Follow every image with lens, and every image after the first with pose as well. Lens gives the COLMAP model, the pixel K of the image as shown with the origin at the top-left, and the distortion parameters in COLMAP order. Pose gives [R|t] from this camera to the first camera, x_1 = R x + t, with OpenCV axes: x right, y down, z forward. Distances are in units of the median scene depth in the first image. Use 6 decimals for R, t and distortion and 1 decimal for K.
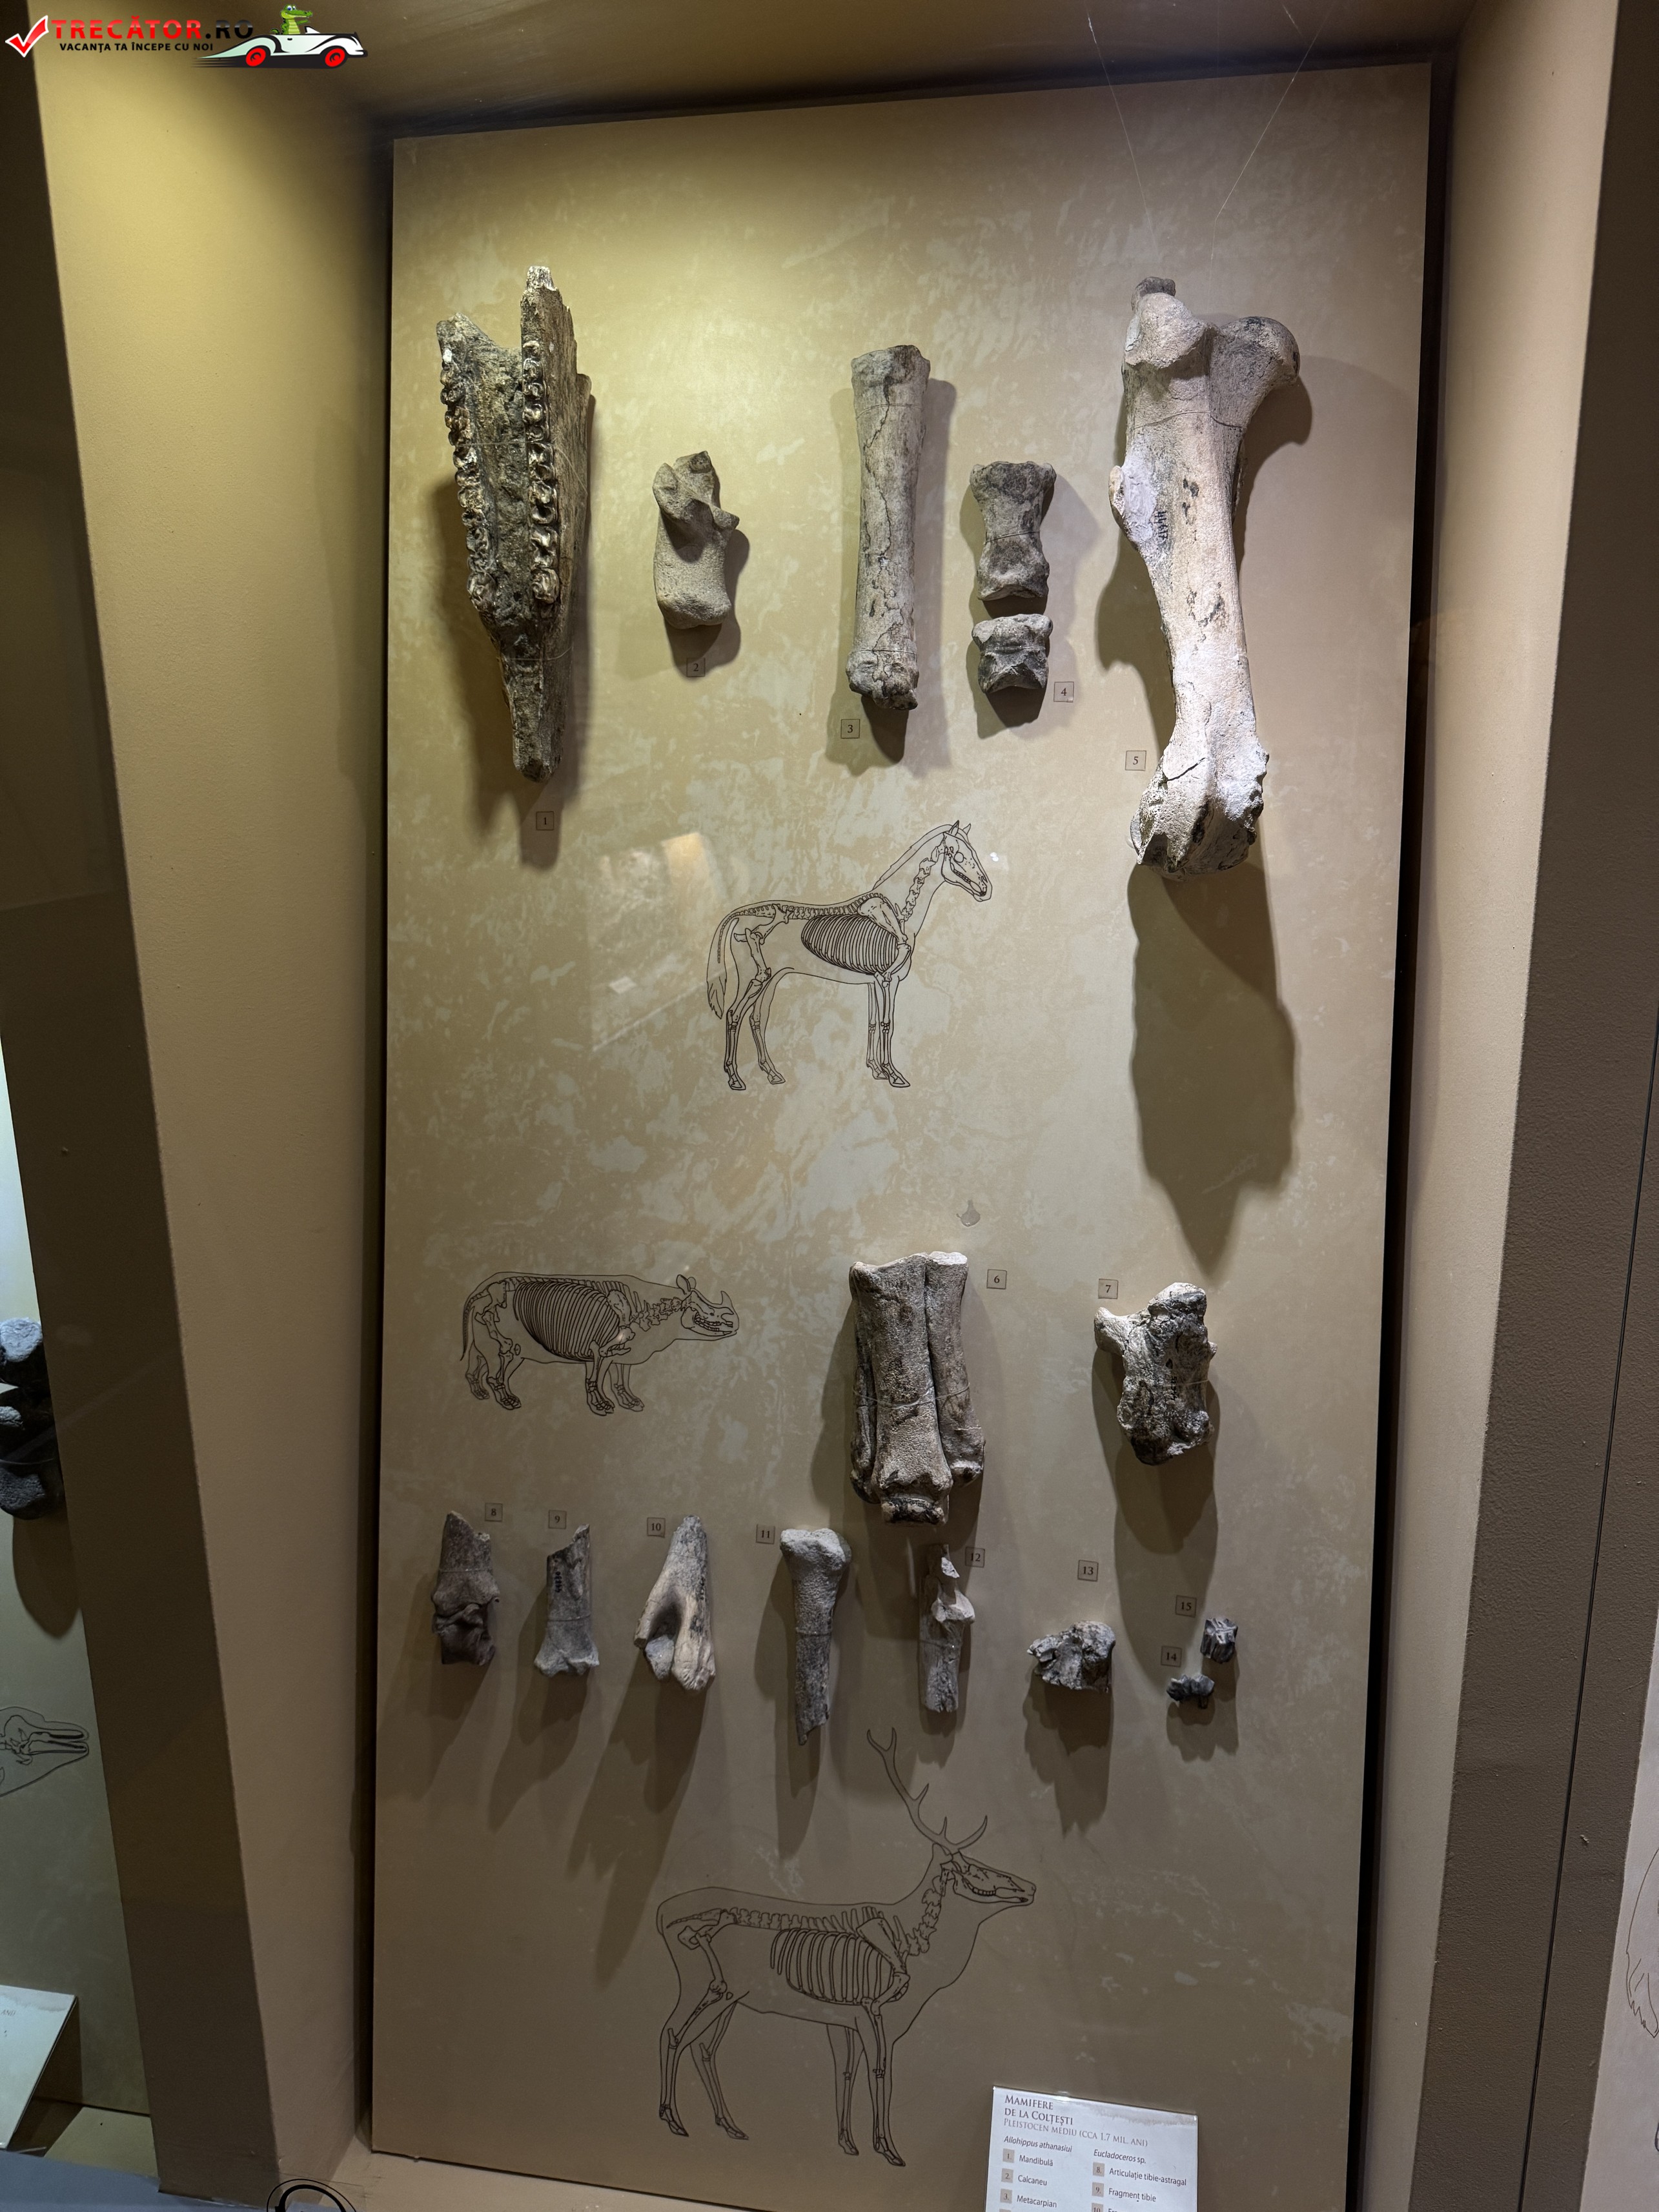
lens RADIAL K [[1571.9, 0, 827.0], [0, 1571.9, 1118.4], [0, 0, 1]] dist [0.040292, -0.065503]
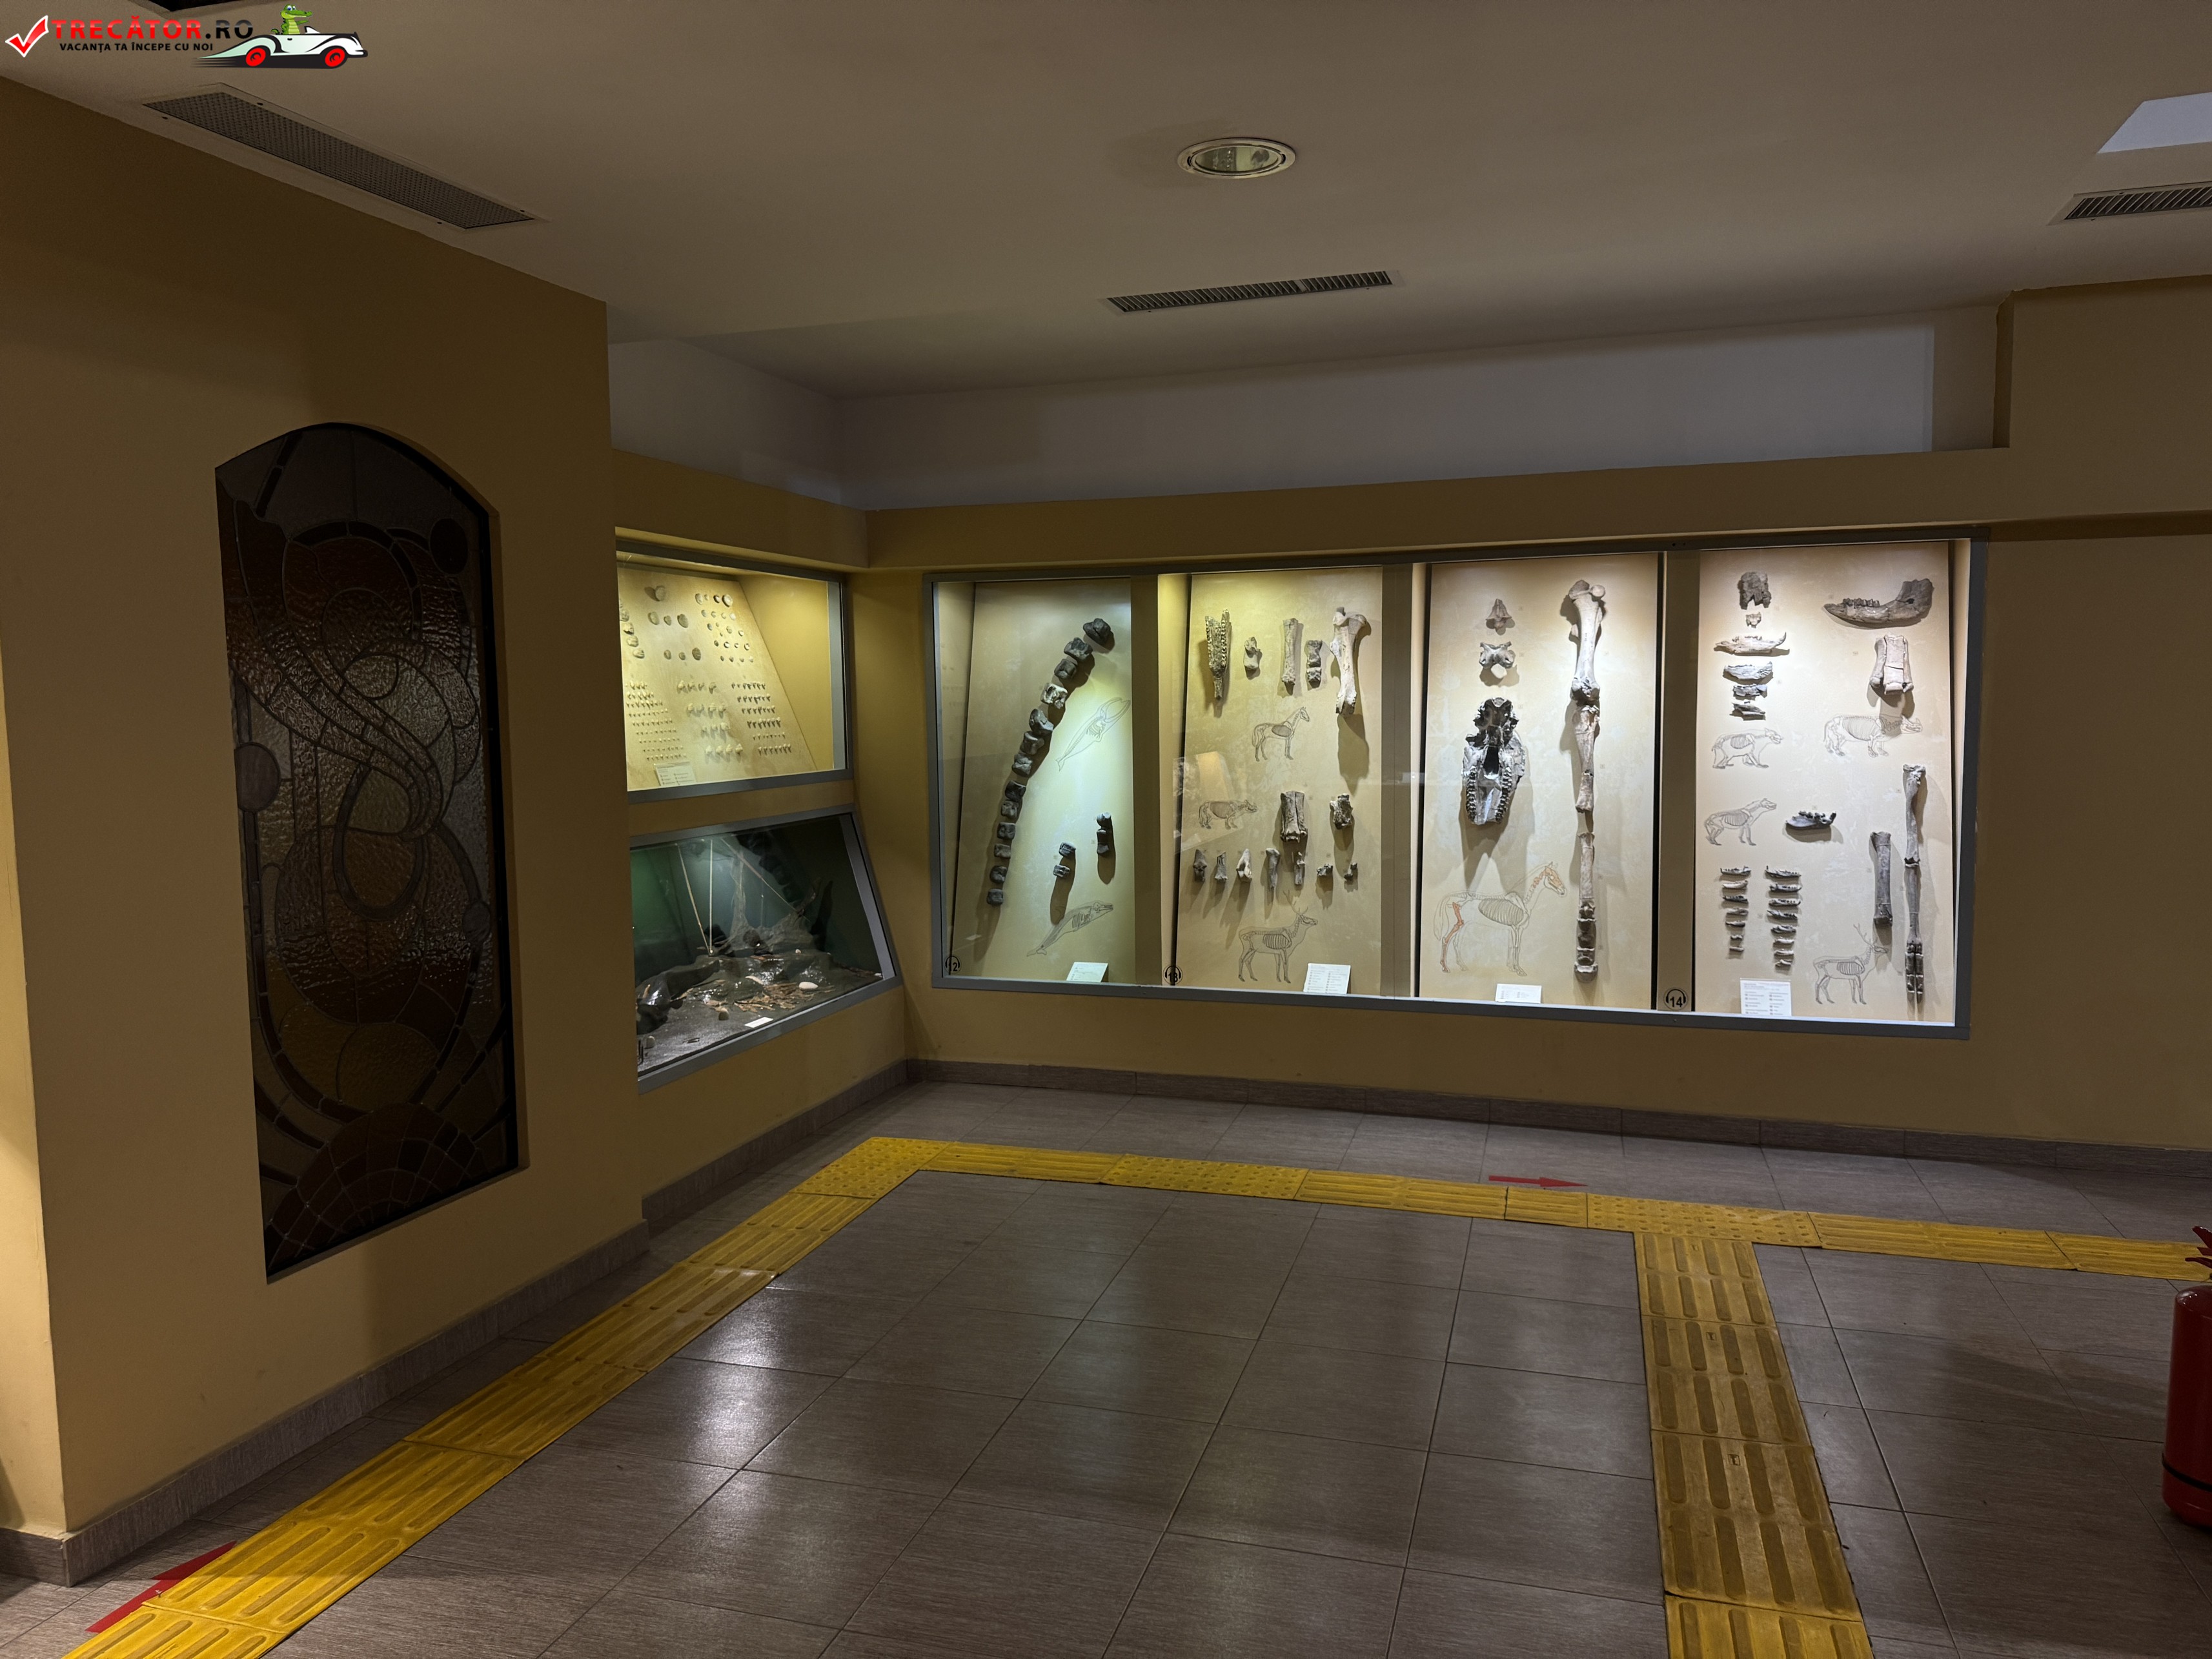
lens RADIAL K [[1571.9, 0, 1060.3], [0, 1571.9, 836.8], [0, 0, 1]] dist [0.040292, -0.065503]
pose [[0.988962, 0.008169, -0.147942, 0.061003], [-0.028704, 0.990126, -0.137213, 0.916928], [0.145361, 0.139945, 0.979431, -3.902407]]
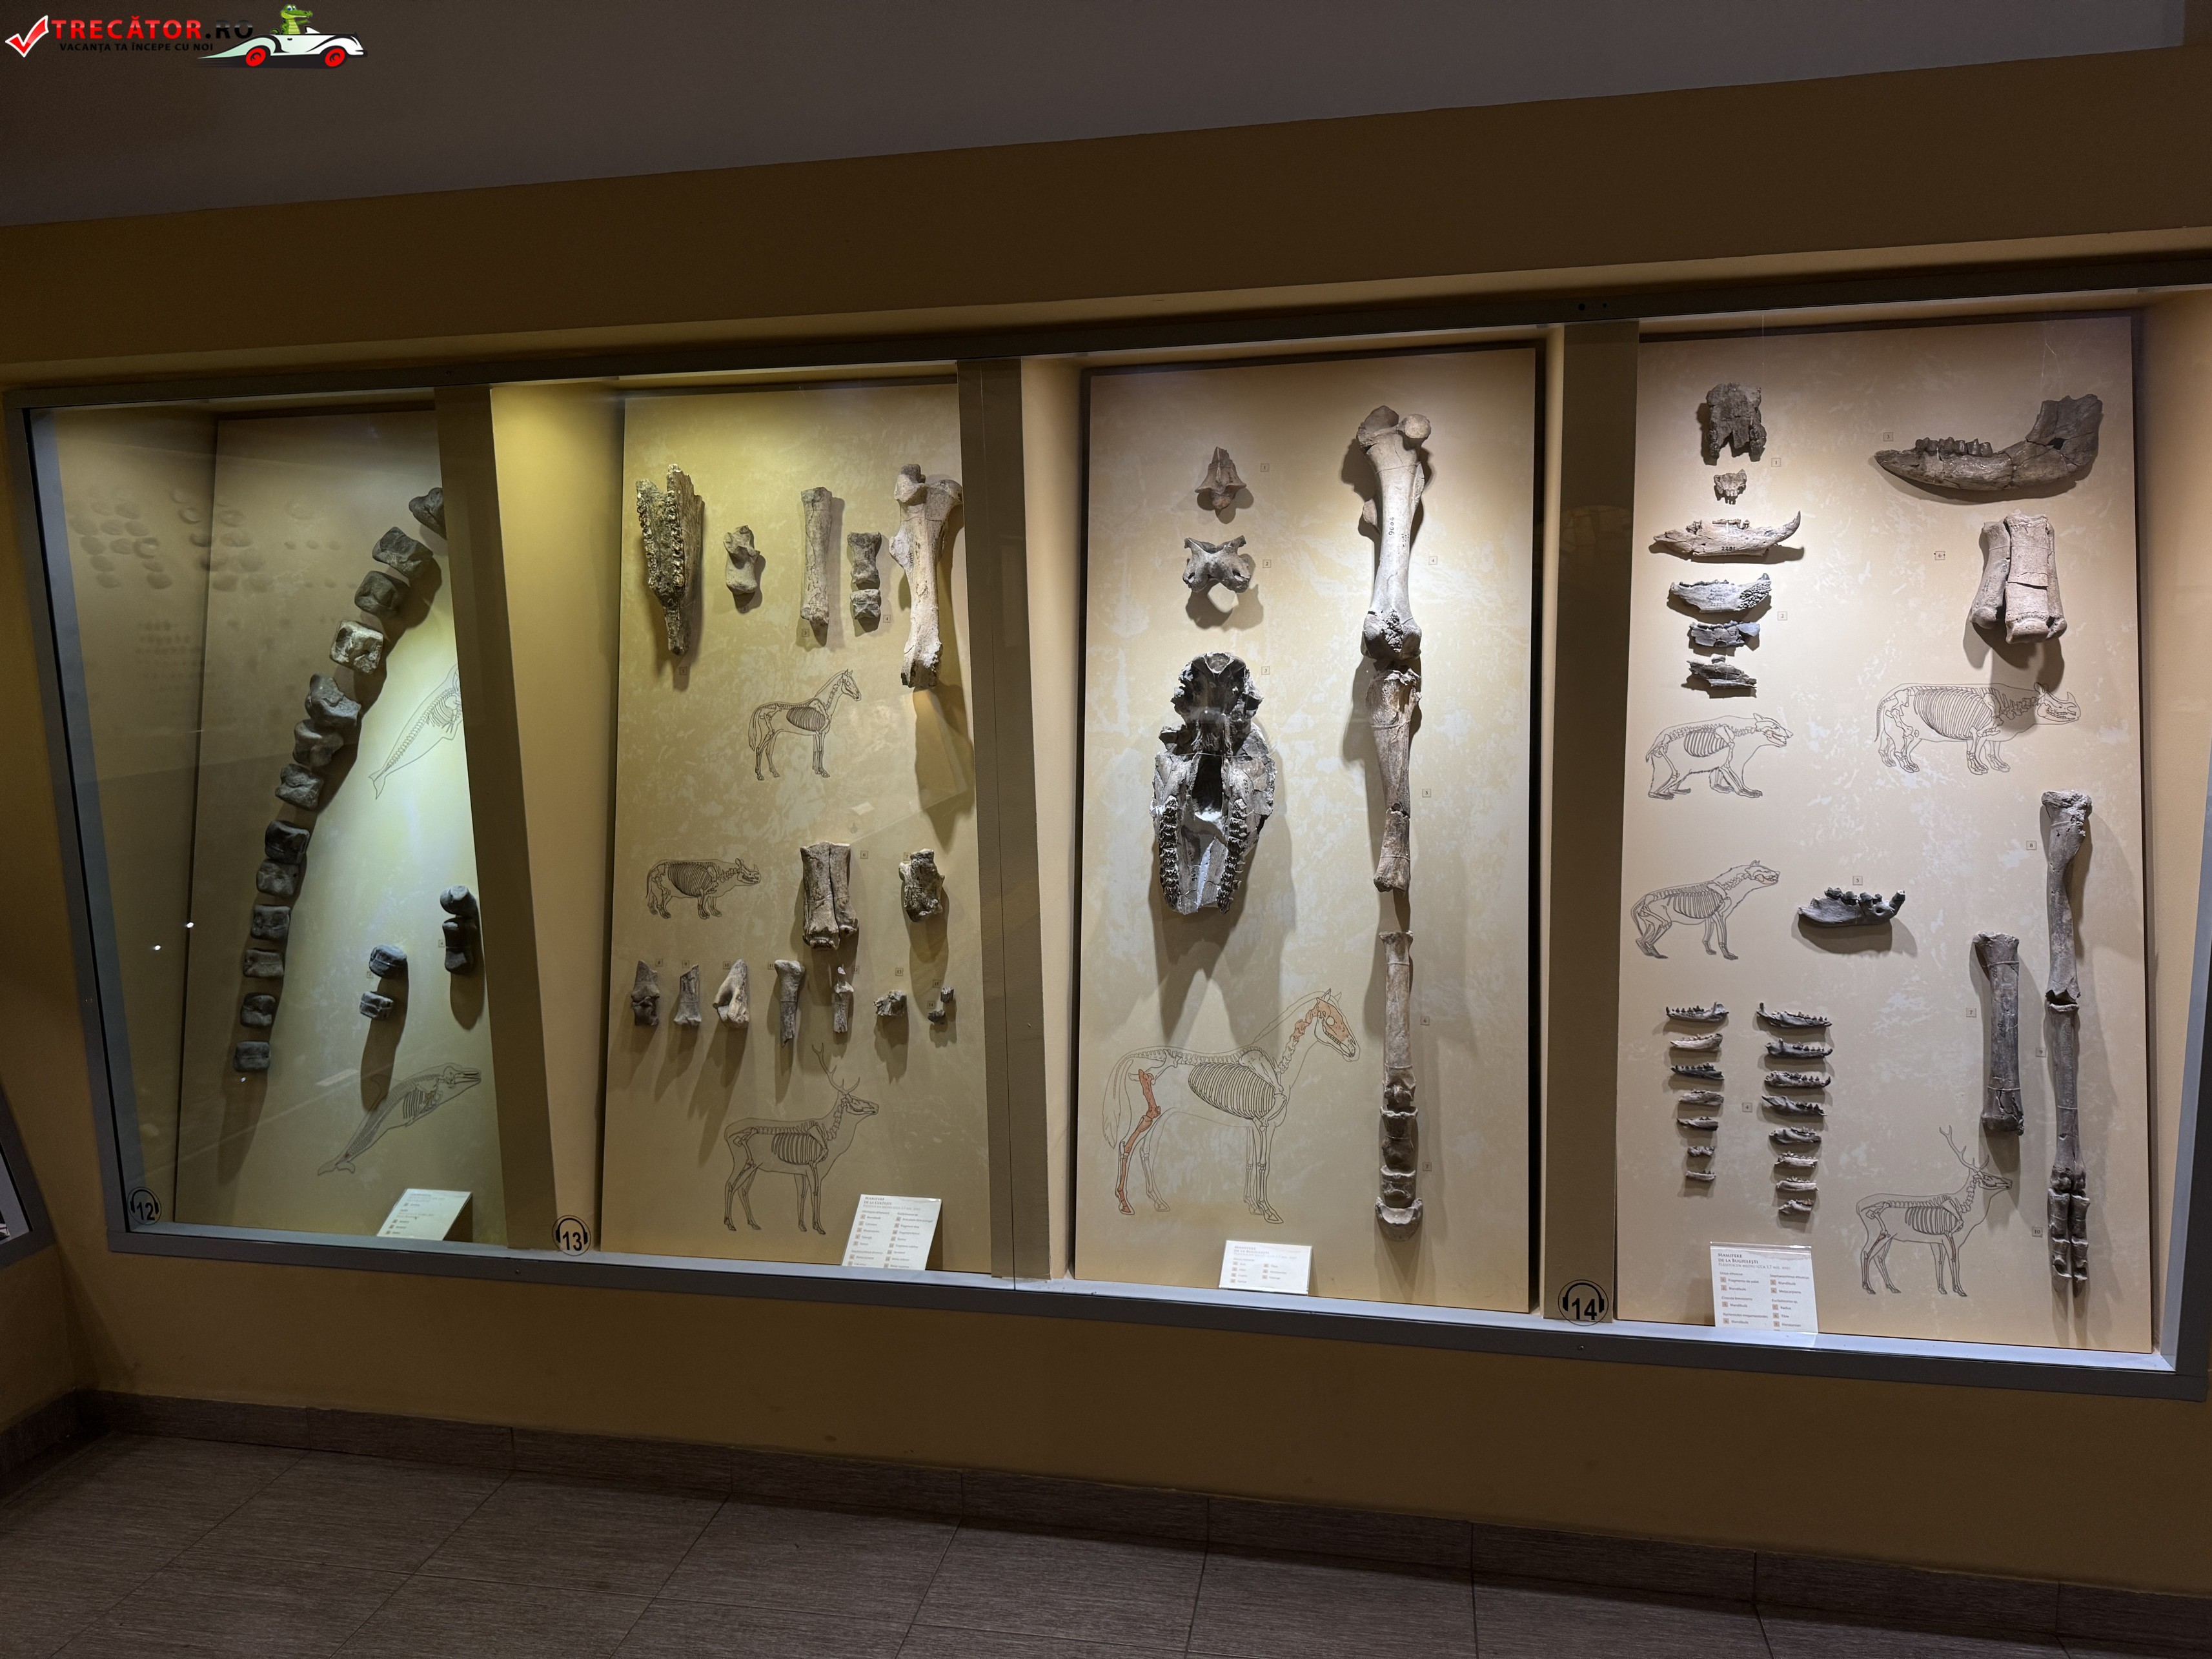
lens RADIAL K [[1571.9, 0, 1118.3], [0, 1571.9, 842.4], [0, 0, 1]] dist [0.040292, -0.065503]
pose [[0.999927, -0.009366, -0.007682, 0.518588], [0.008616, 0.995678, -0.092467, 0.310648], [0.008514, 0.092394, 0.995686, -1.419307]]
